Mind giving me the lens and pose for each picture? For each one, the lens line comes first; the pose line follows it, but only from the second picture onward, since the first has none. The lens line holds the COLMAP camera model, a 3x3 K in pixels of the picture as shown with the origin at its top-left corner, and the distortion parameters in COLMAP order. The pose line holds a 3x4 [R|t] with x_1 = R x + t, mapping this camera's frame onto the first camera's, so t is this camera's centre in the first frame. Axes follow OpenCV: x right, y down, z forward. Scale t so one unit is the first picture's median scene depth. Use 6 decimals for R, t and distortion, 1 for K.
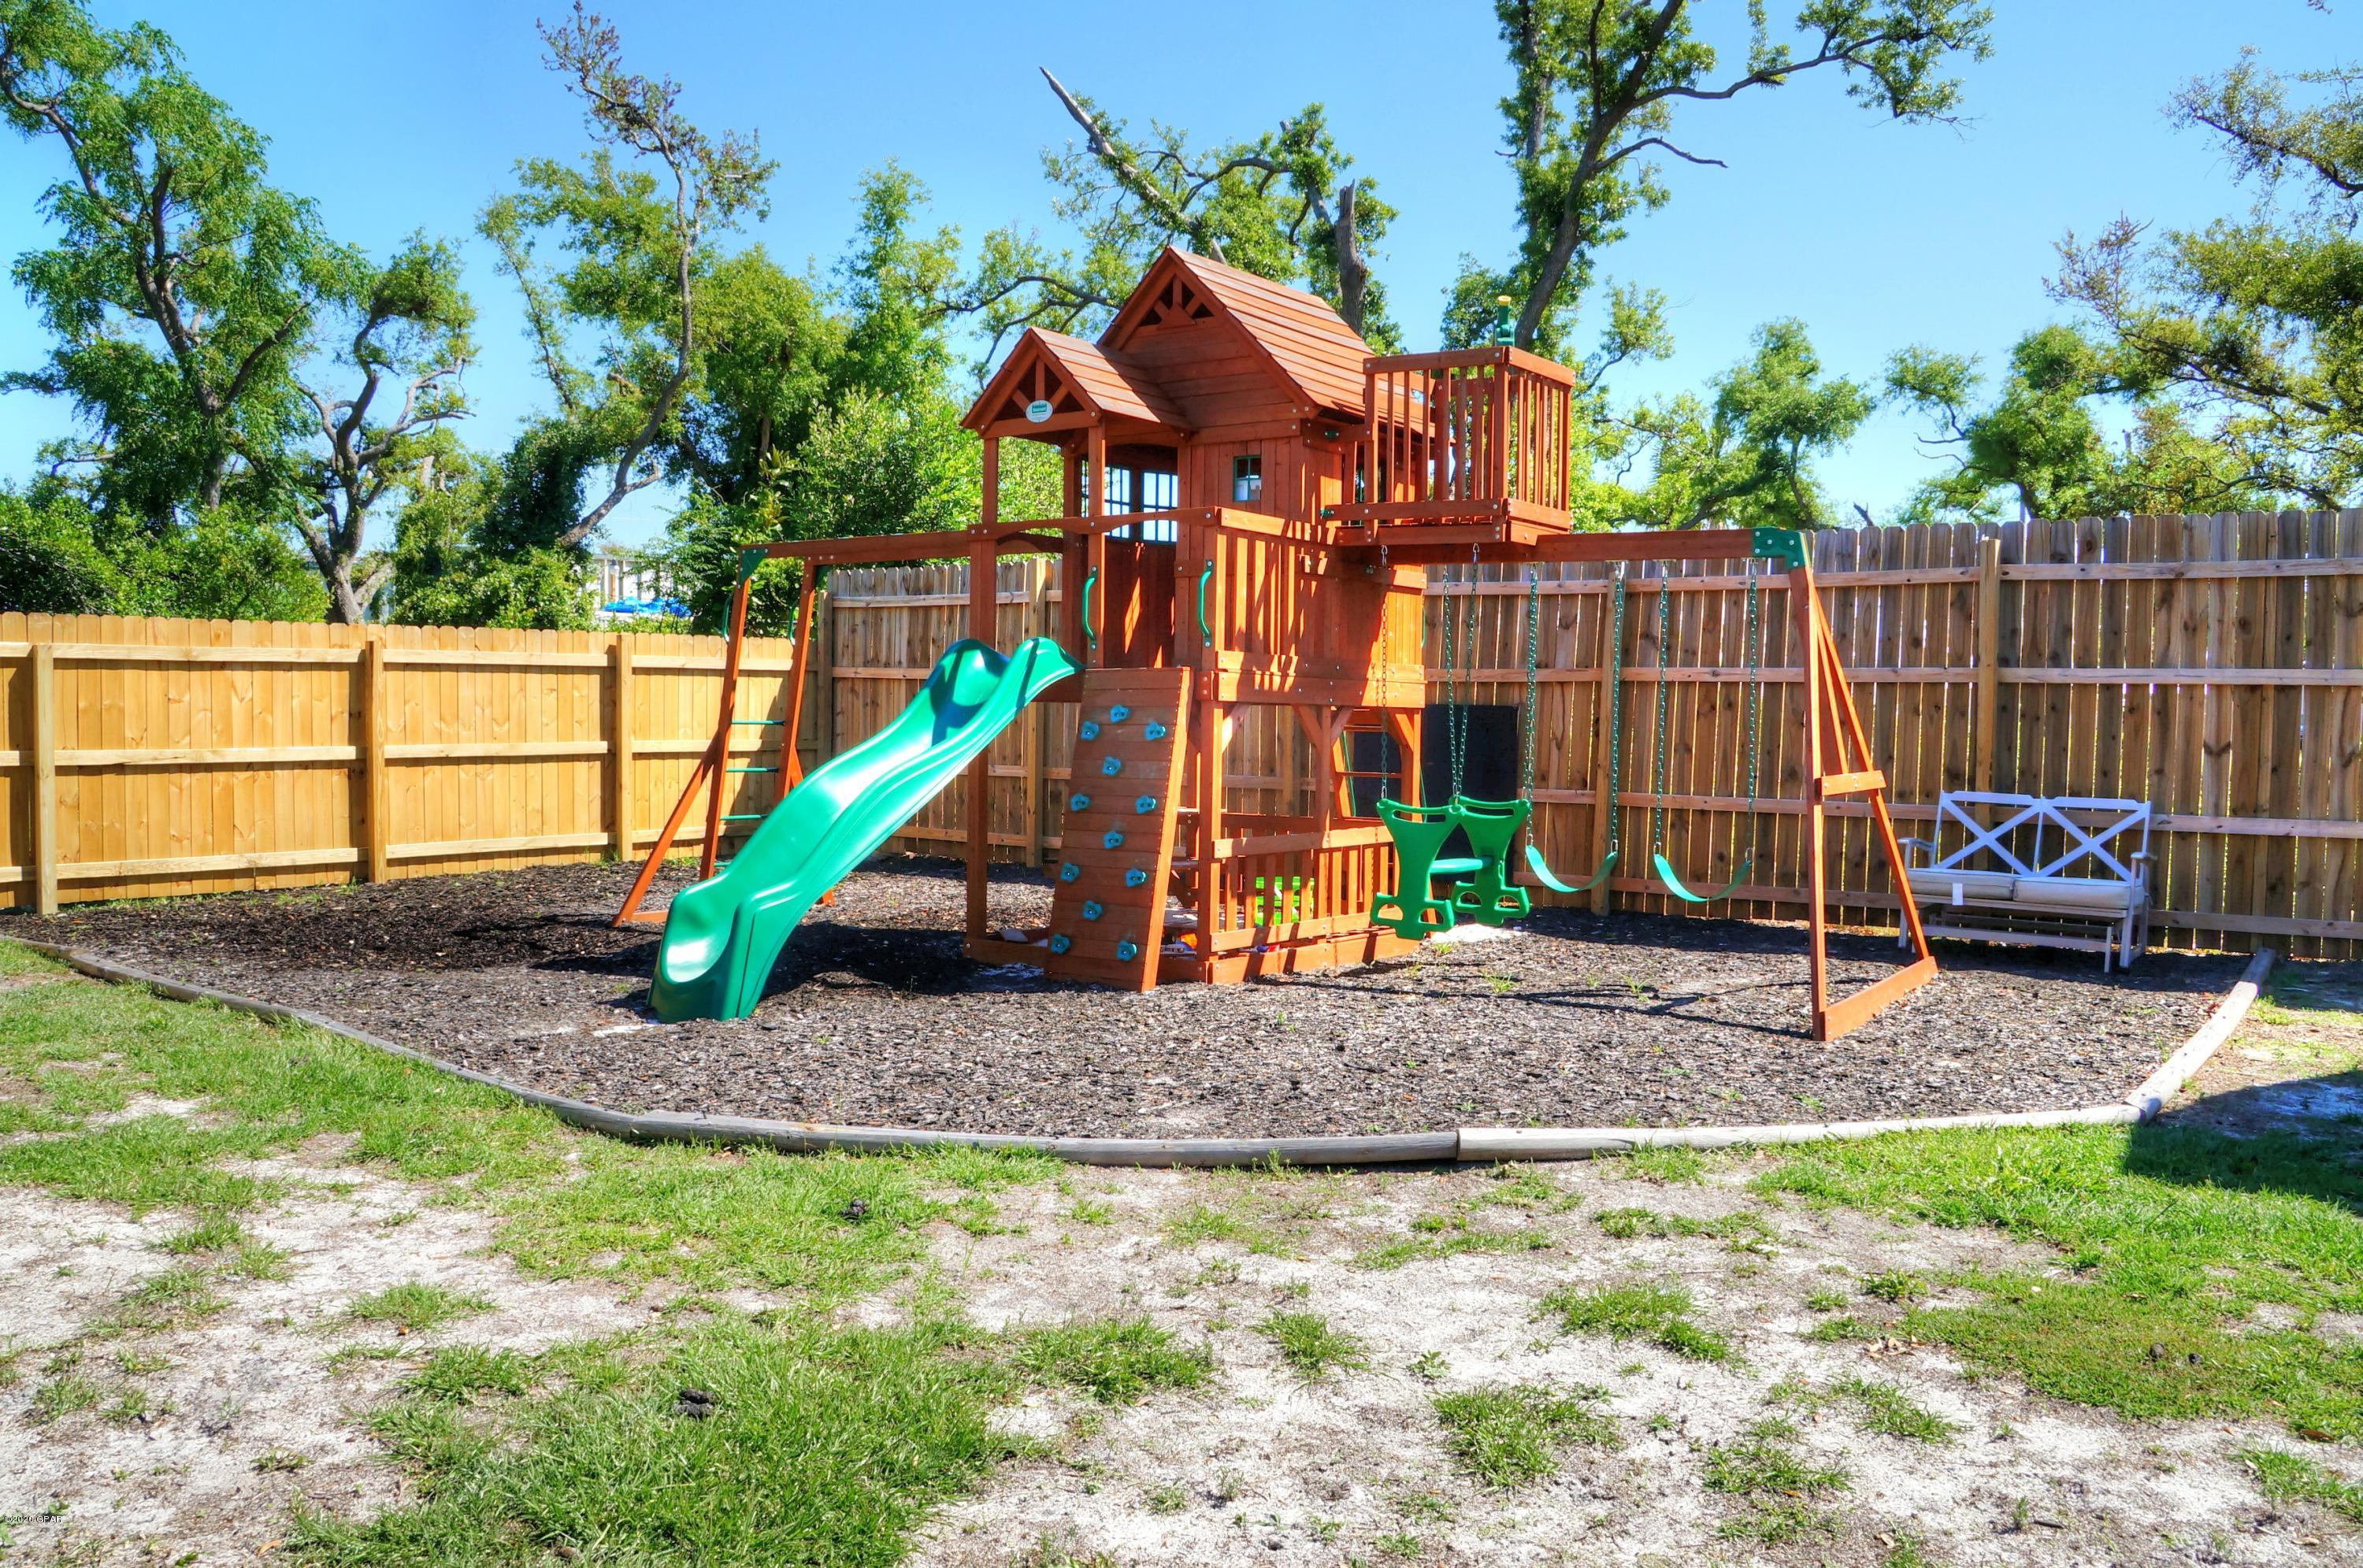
lens RADIAL K [[1859.6, 0, 1179.1], [0, 1859.6, 769.3], [0, 0, 1]] dist [-0.133327, 0.019425]
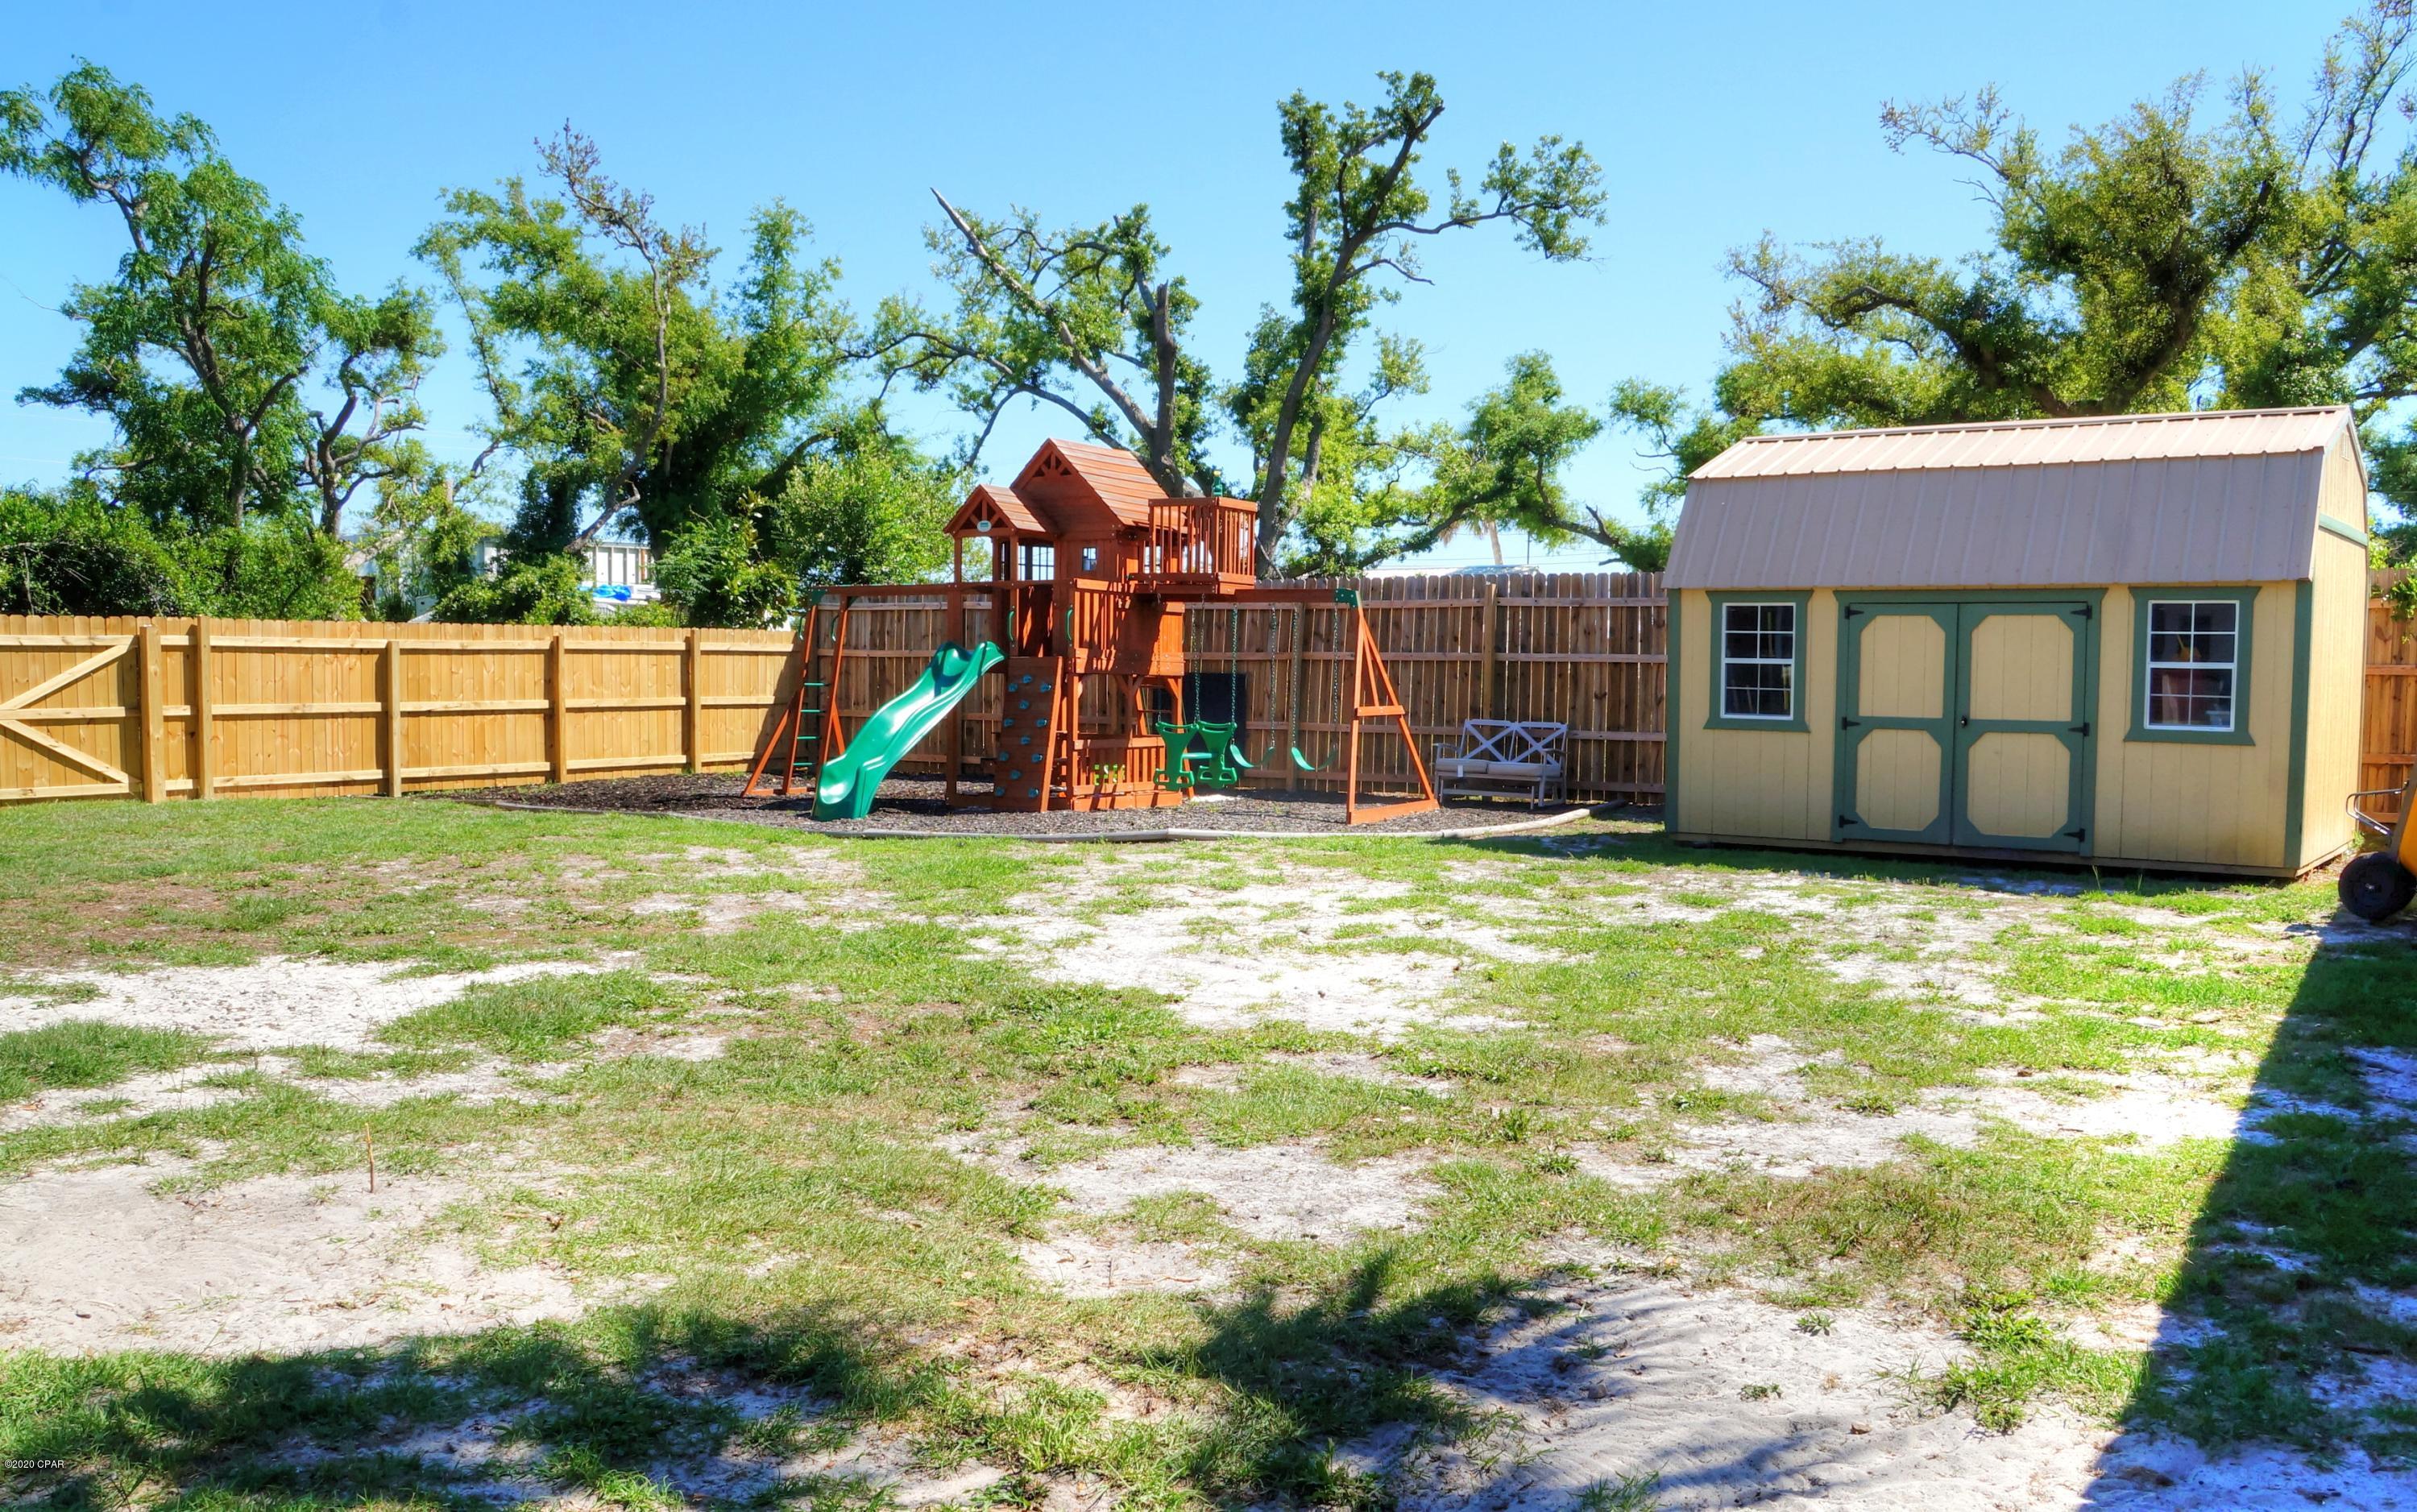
lens RADIAL K [[1873.5, 0, 1313.7], [0, 1873.5, 799.8], [0, 0, 1]] dist [-0.112087, 0.004545]
pose [[0.987795, -0.010990, 0.155369, -0.015879], [0.005419, 0.999329, 0.036235, 0.011332], [-0.155663, -0.034951, 0.987192, -0.410471]]
